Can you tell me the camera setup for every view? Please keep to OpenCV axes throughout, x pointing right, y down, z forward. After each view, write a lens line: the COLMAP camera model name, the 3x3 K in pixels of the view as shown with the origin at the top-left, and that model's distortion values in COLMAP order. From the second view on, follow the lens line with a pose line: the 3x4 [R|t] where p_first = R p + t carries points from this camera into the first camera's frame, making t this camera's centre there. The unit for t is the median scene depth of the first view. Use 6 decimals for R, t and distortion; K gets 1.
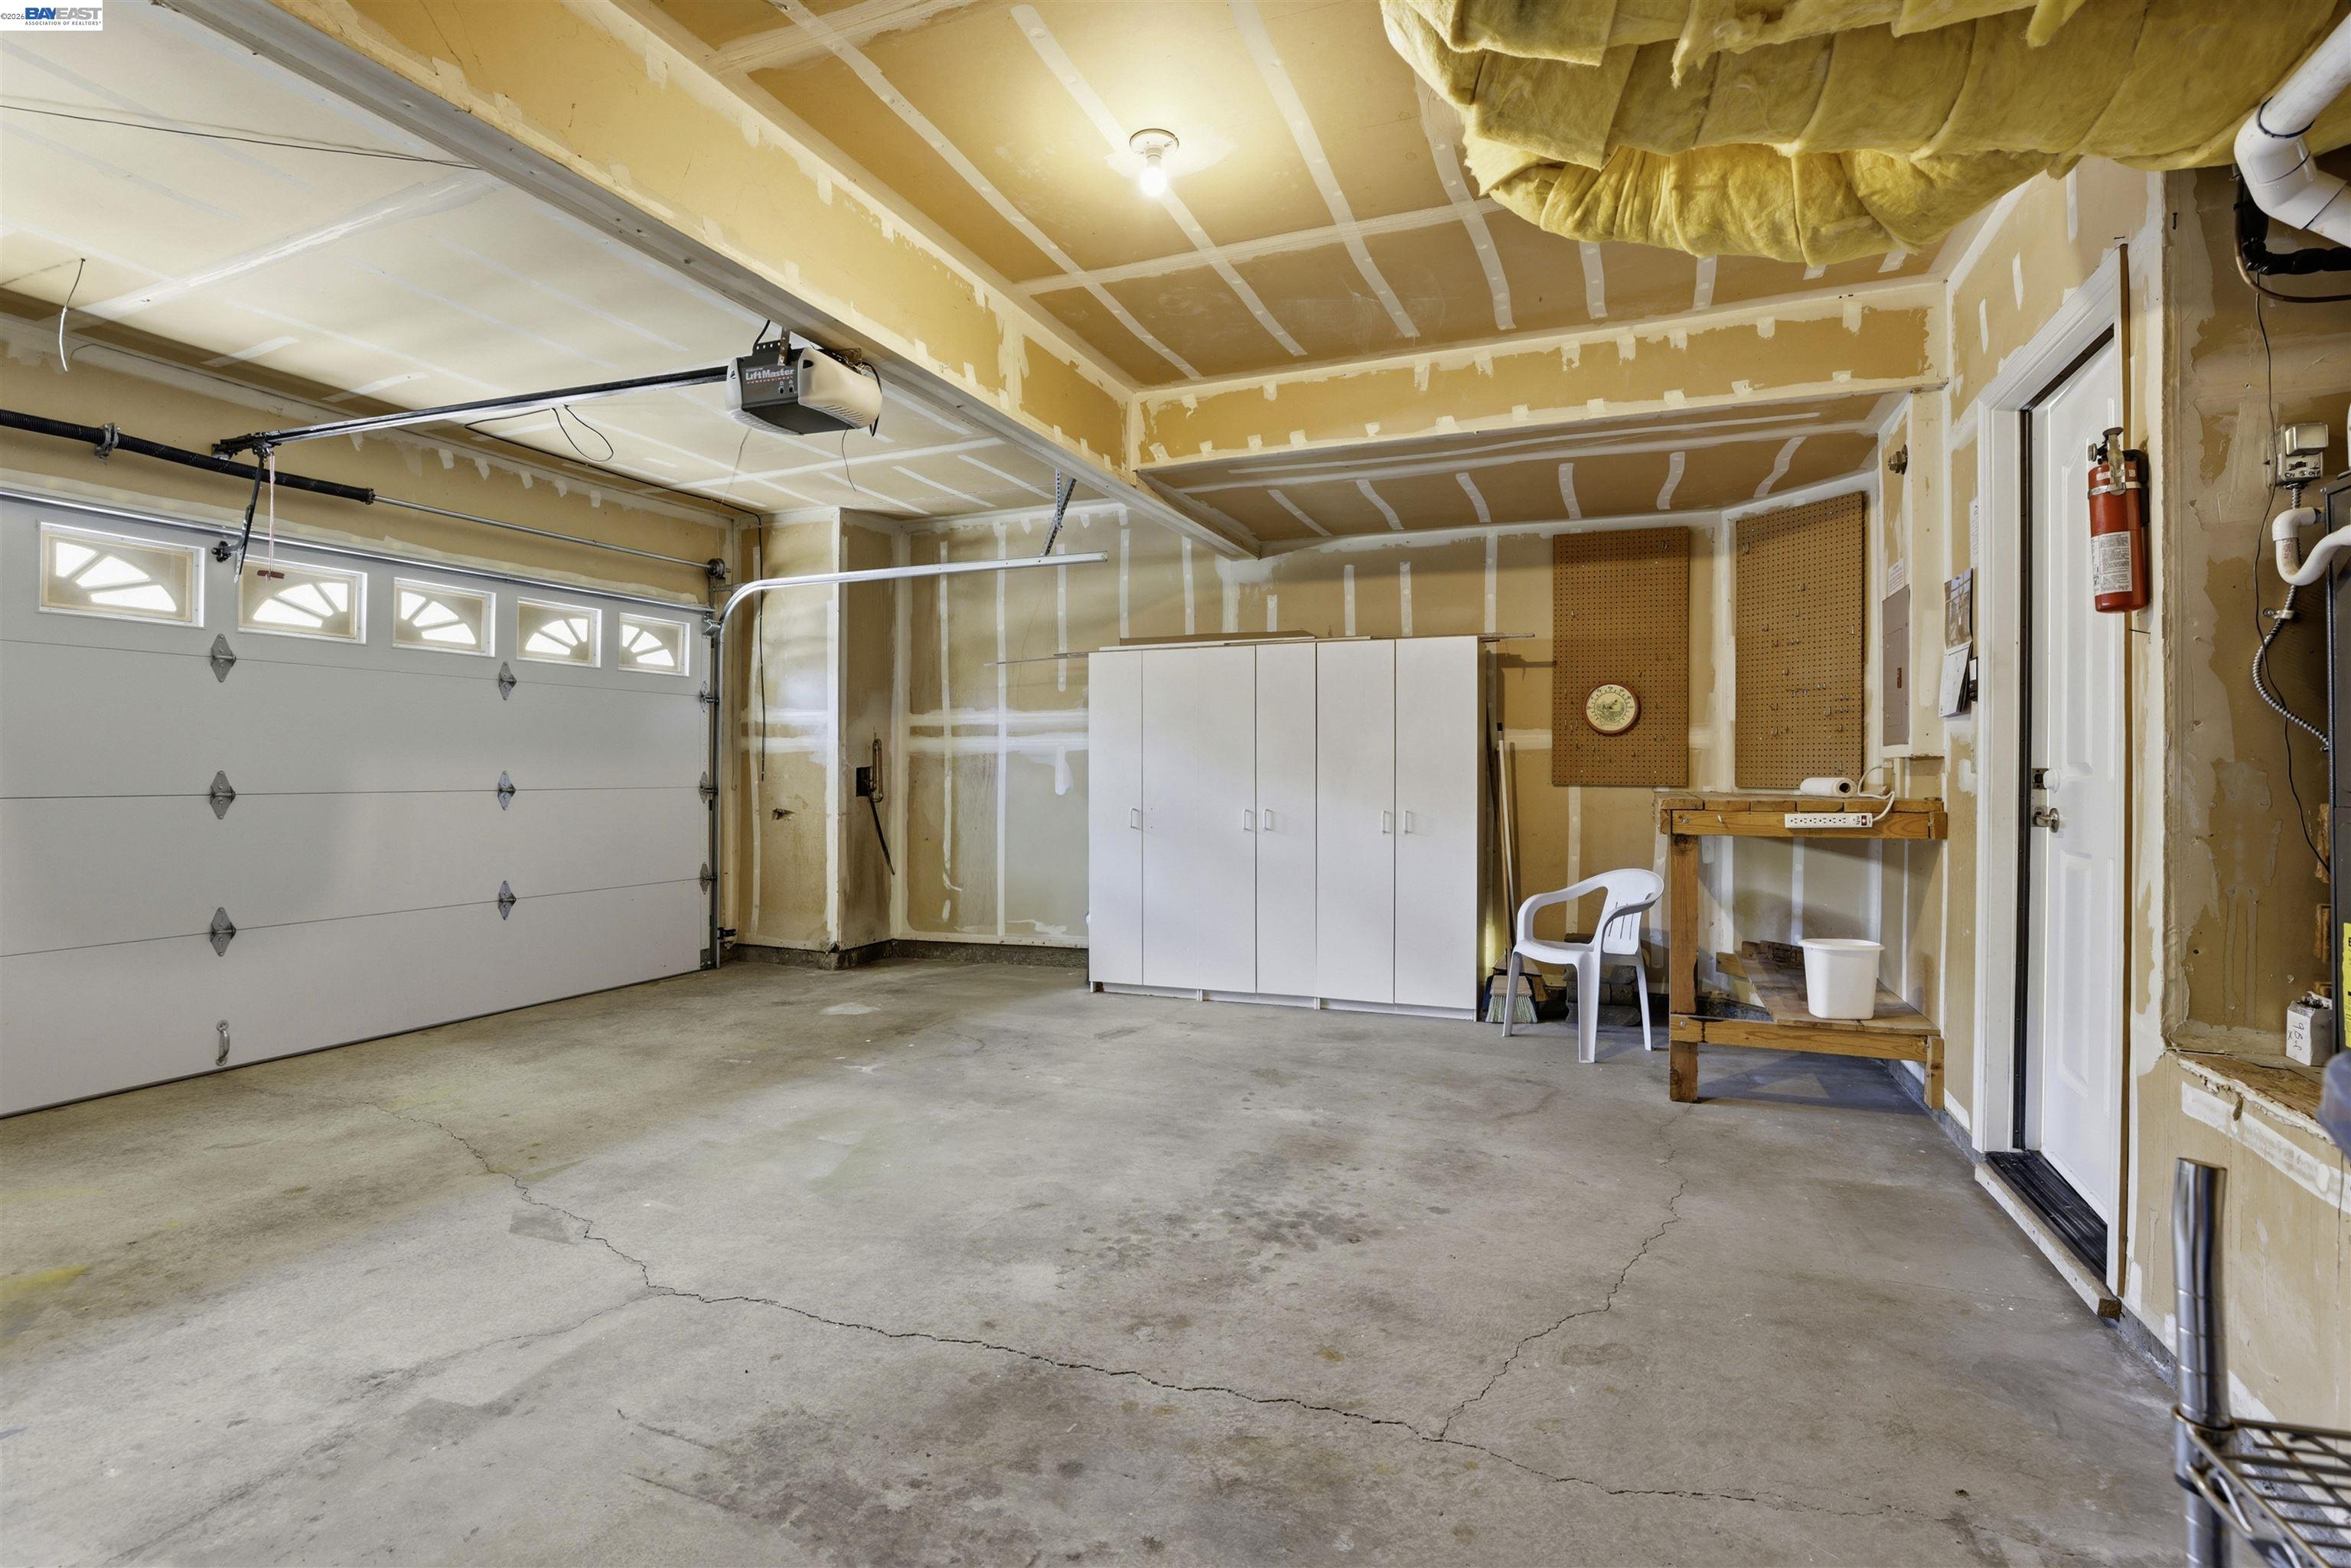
lens RADIAL K [[1073.1, 0, 1185.7], [0, 1073.1, 775.0], [0, 0, 1]] dist [-0.033116, 0.006384]
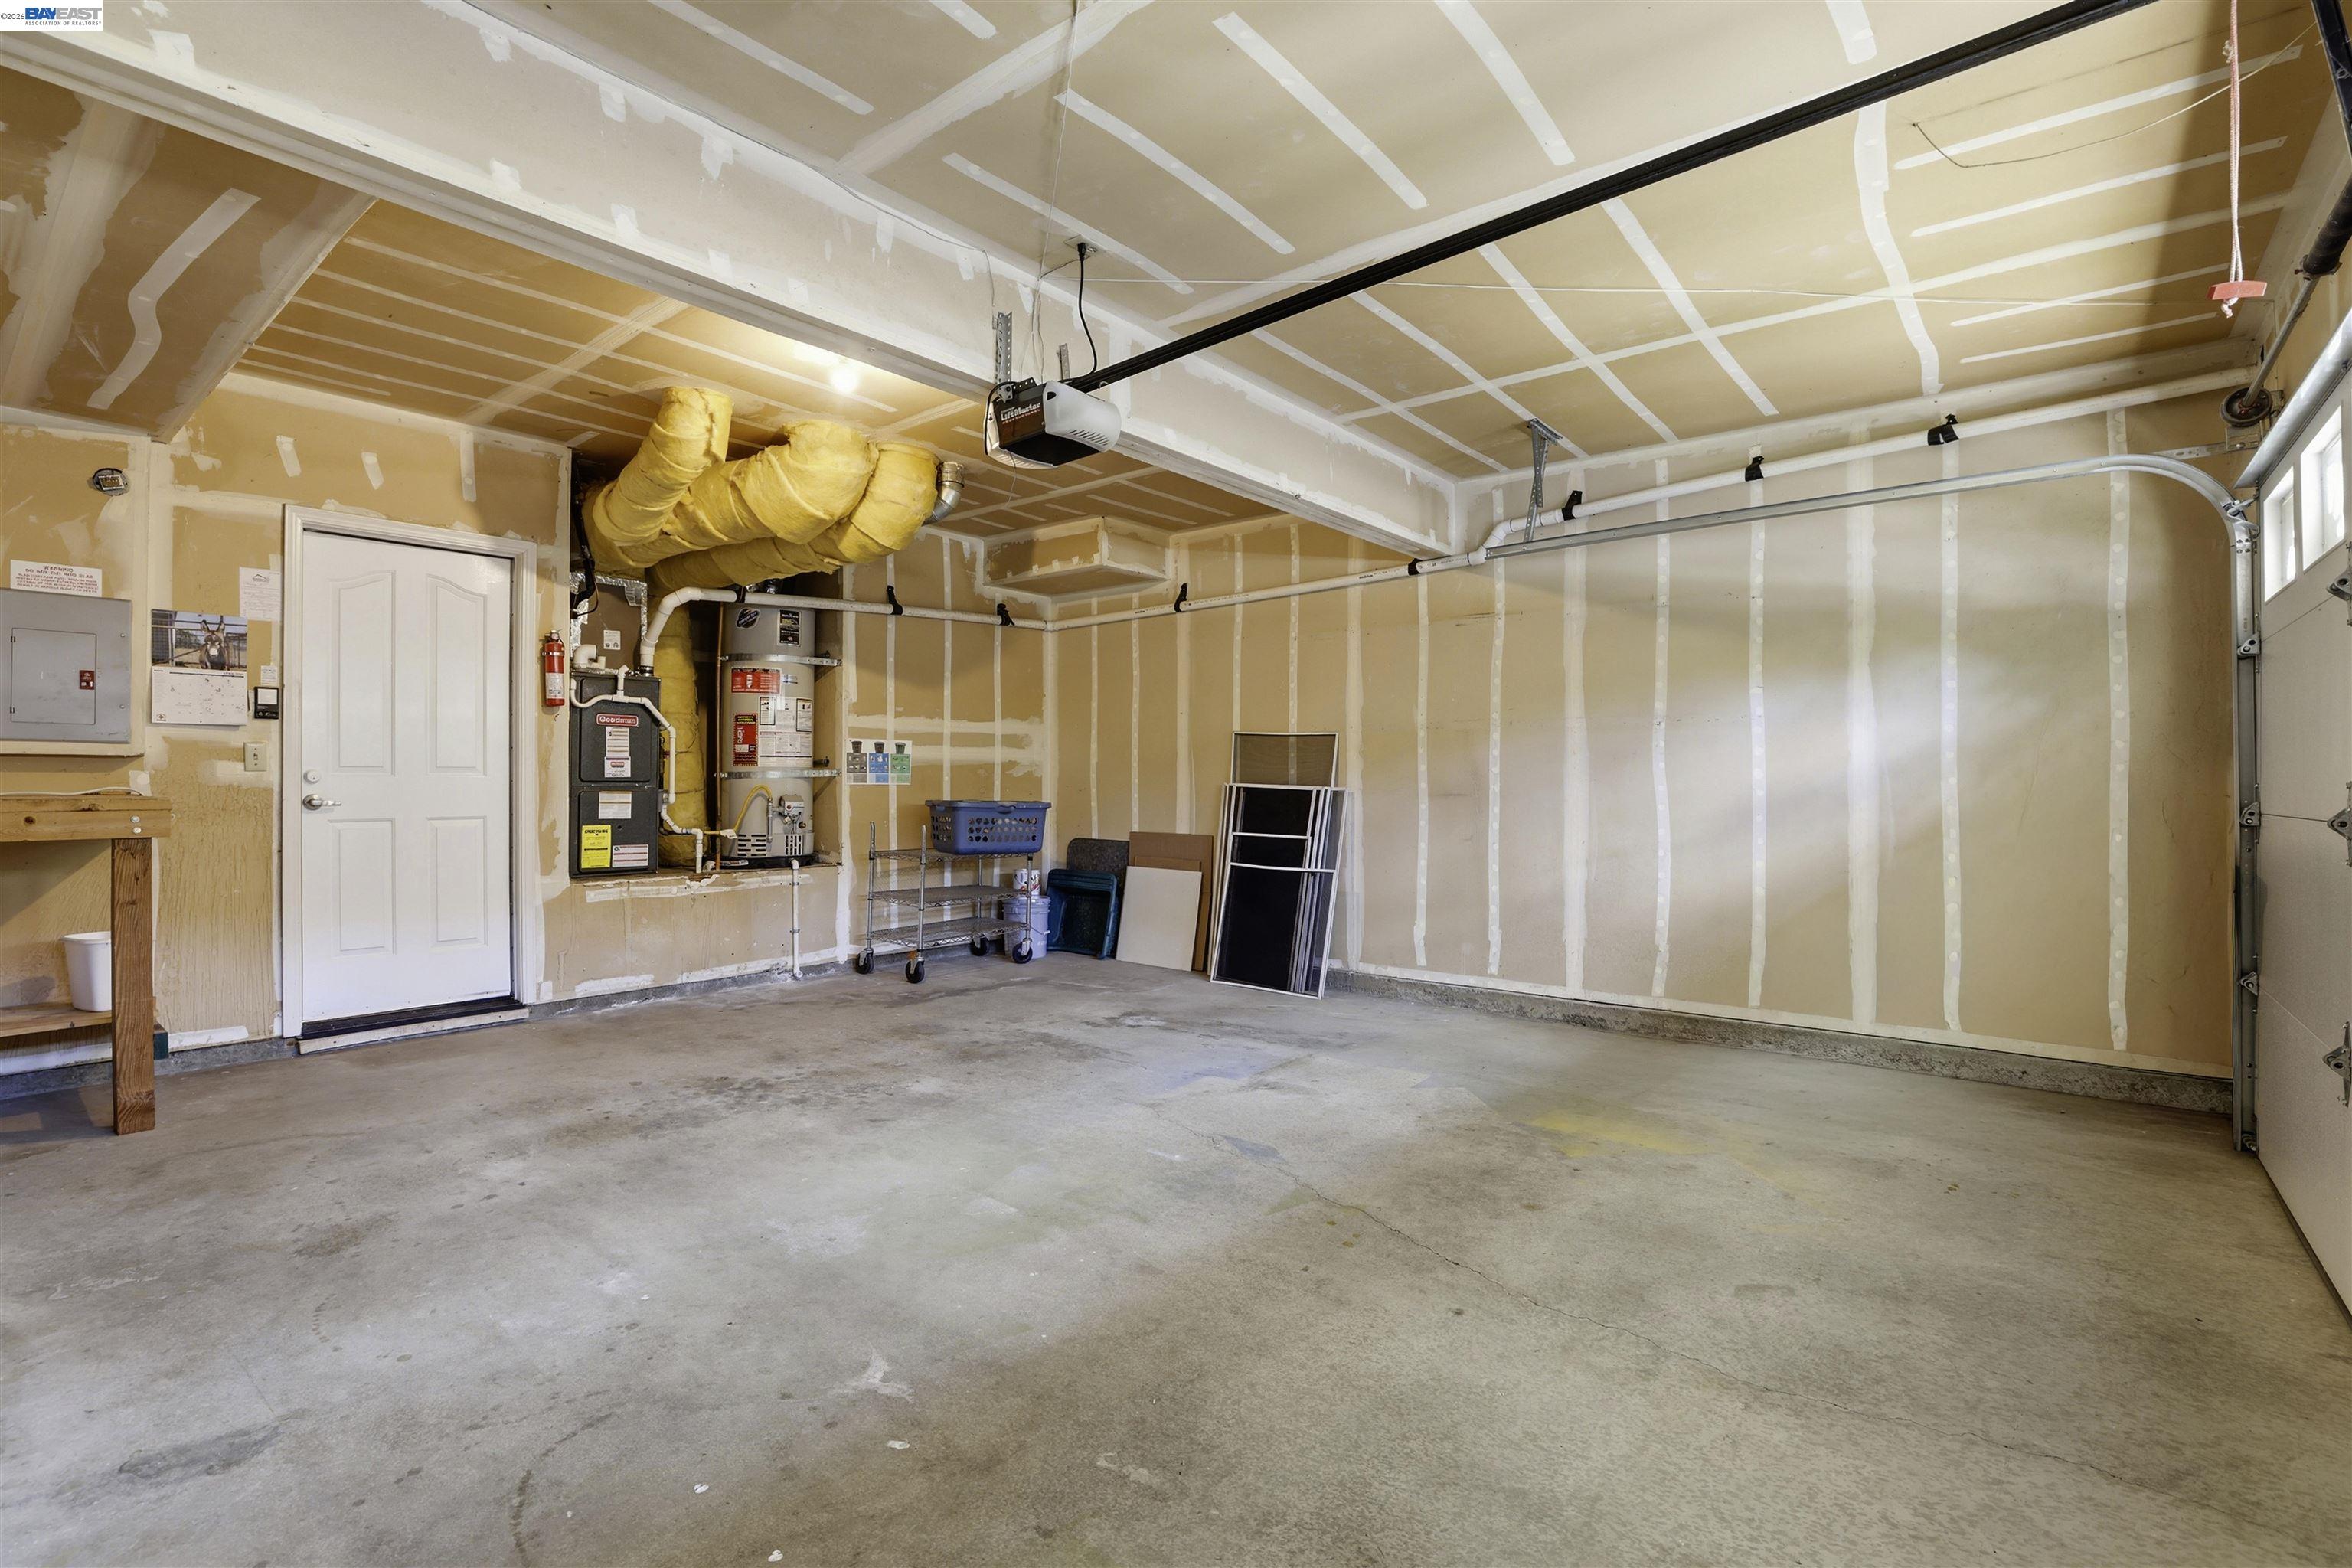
lens RADIAL K [[1073.6, 0, 1175.5], [0, 1073.6, 785.6], [0, 0, 1]] dist [-0.033116, 0.006384]
pose [[-0.955372, -0.008402, 0.295285, -0.802593], [-0.007412, 0.999963, 0.004472, 0.002594], [-0.295312, 0.002084, -0.955399, 1.997464]]
